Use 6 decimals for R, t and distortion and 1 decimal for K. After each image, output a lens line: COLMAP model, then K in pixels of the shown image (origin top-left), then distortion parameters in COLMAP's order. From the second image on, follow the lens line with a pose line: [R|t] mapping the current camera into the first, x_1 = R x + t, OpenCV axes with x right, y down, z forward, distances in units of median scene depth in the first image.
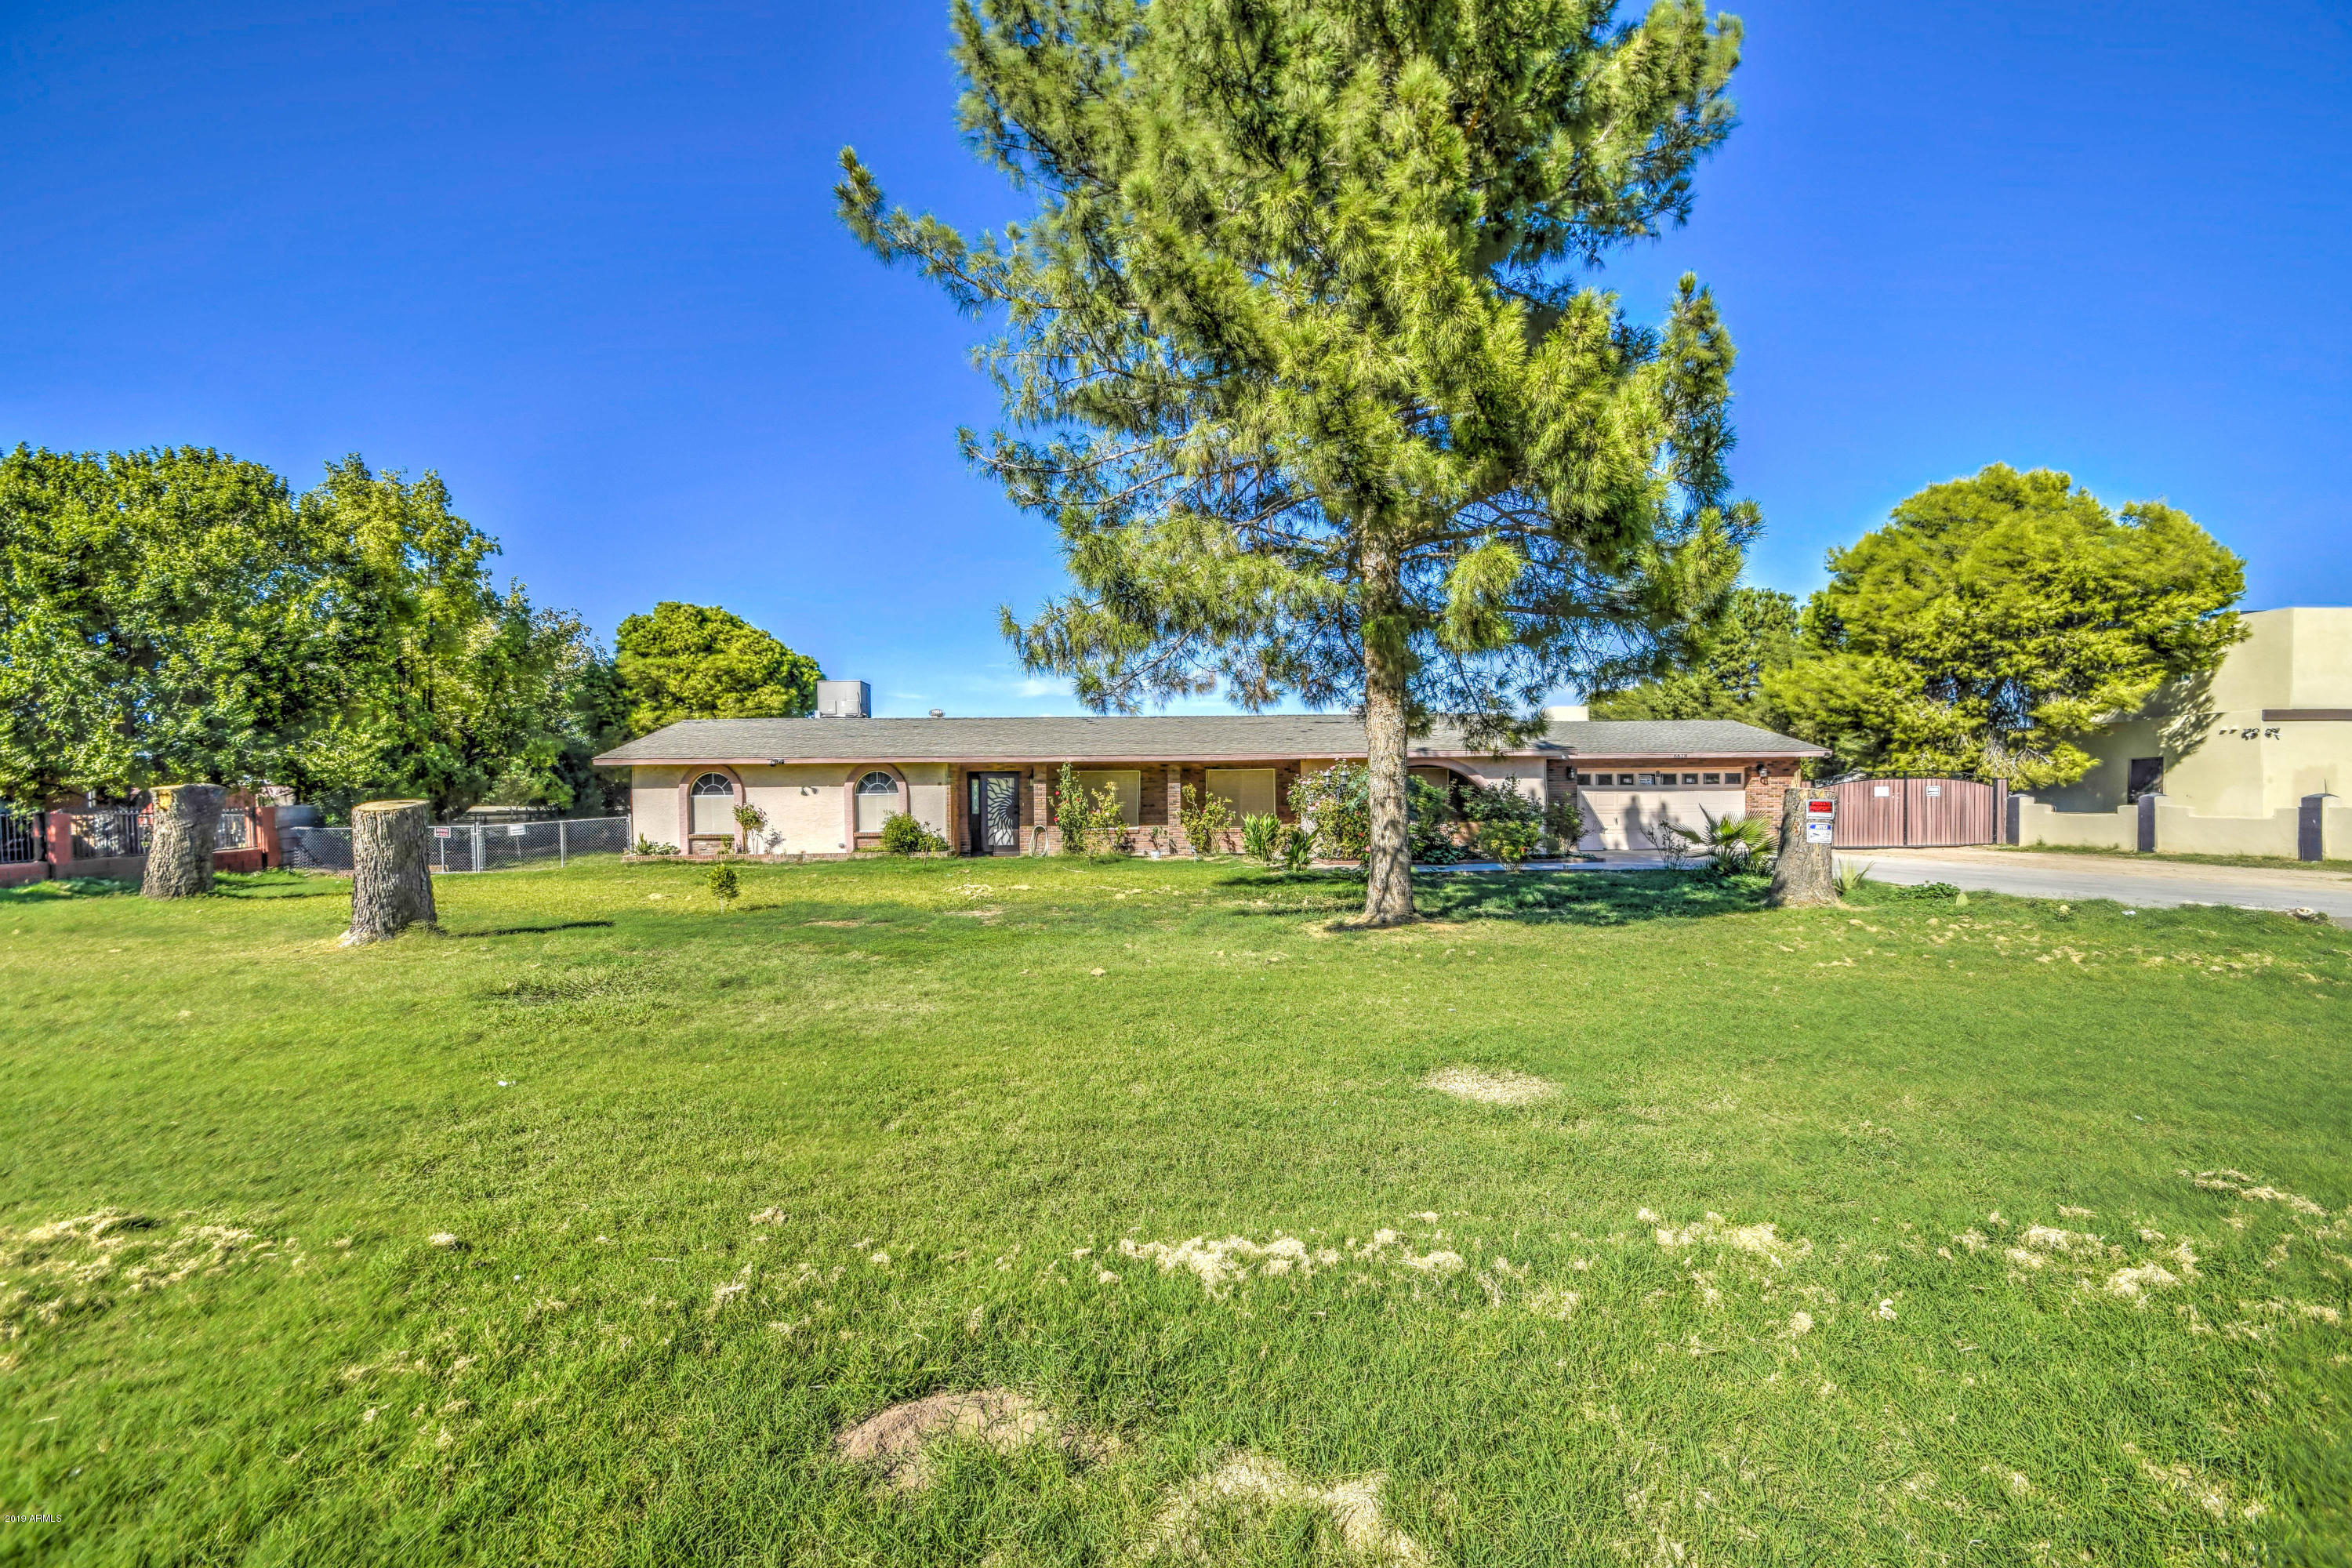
lens RADIAL K [[1063.2, 0, 1184.8], [0, 1063.2, 826.6], [0, 0, 1]] dist [0.016720, -0.020755]
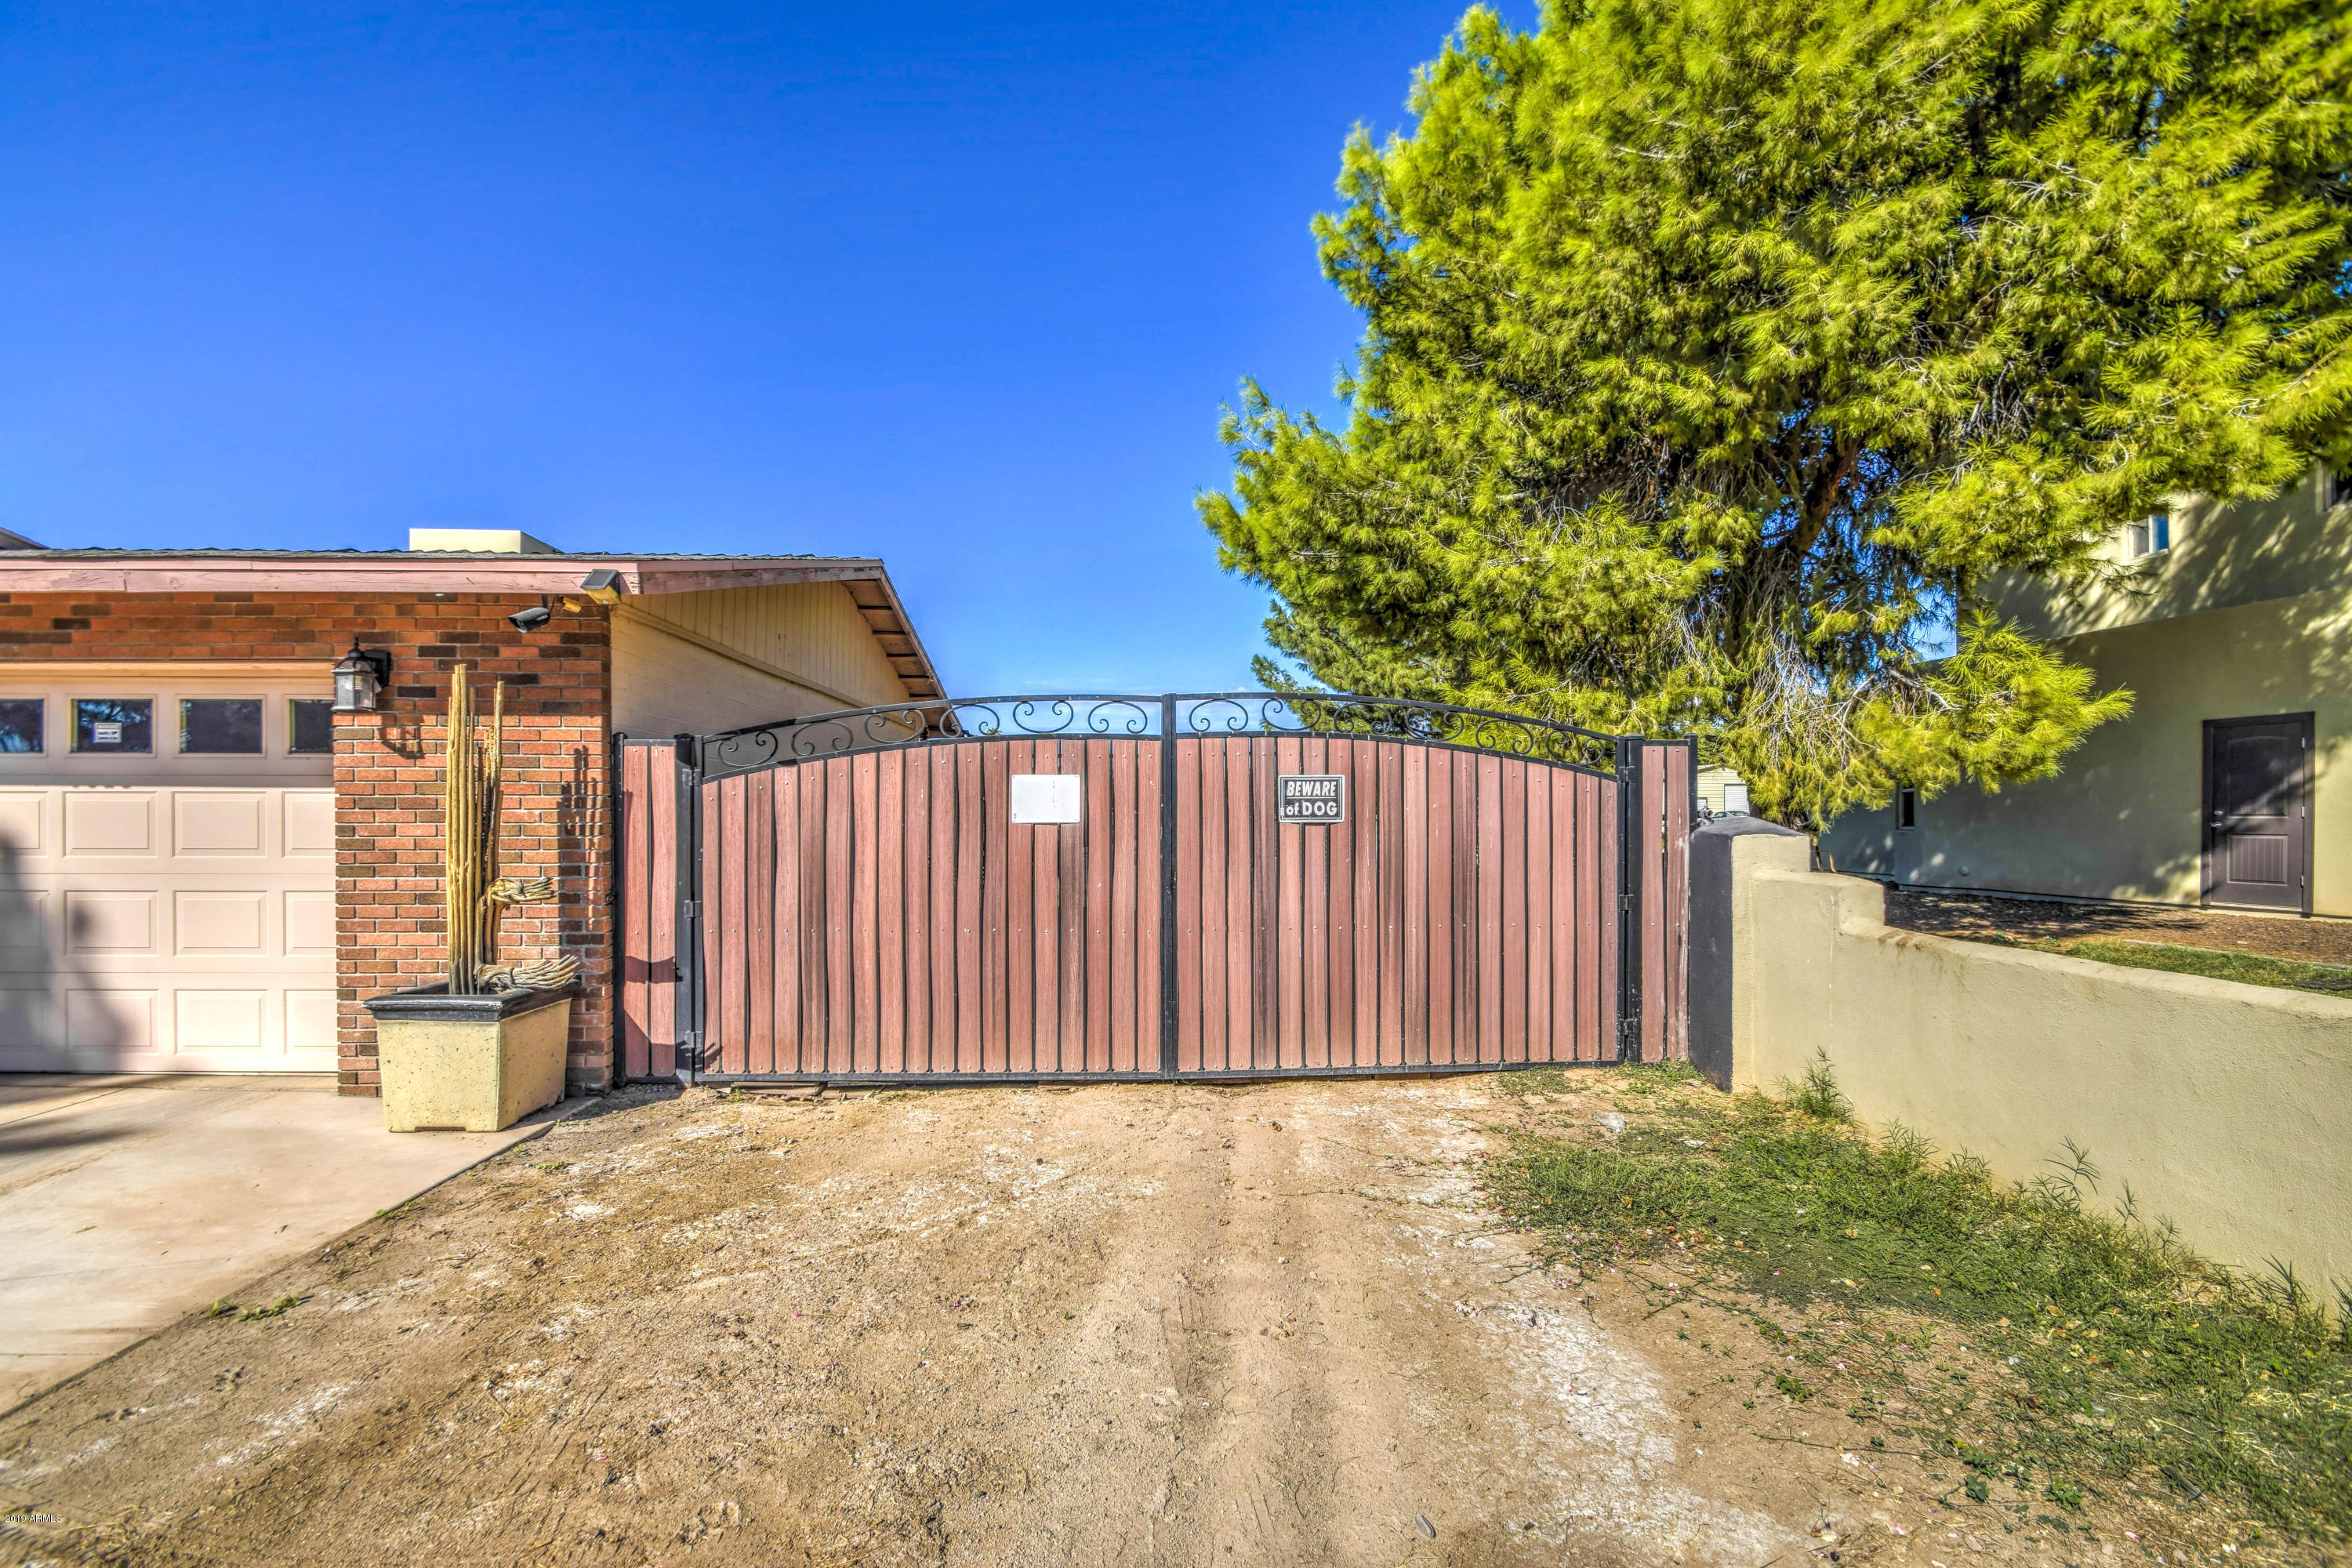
lens RADIAL K [[1063.2, 0, 1184.8], [0, 1063.2, 826.6], [0, 0, 1]] dist [0.016720, -0.020755]
pose [[0.999927, 0.011198, -0.004437, 0.634273], [-0.011318, 0.999544, -0.027991, -0.021214], [0.004122, 0.028039, 0.999598, 0.746311]]
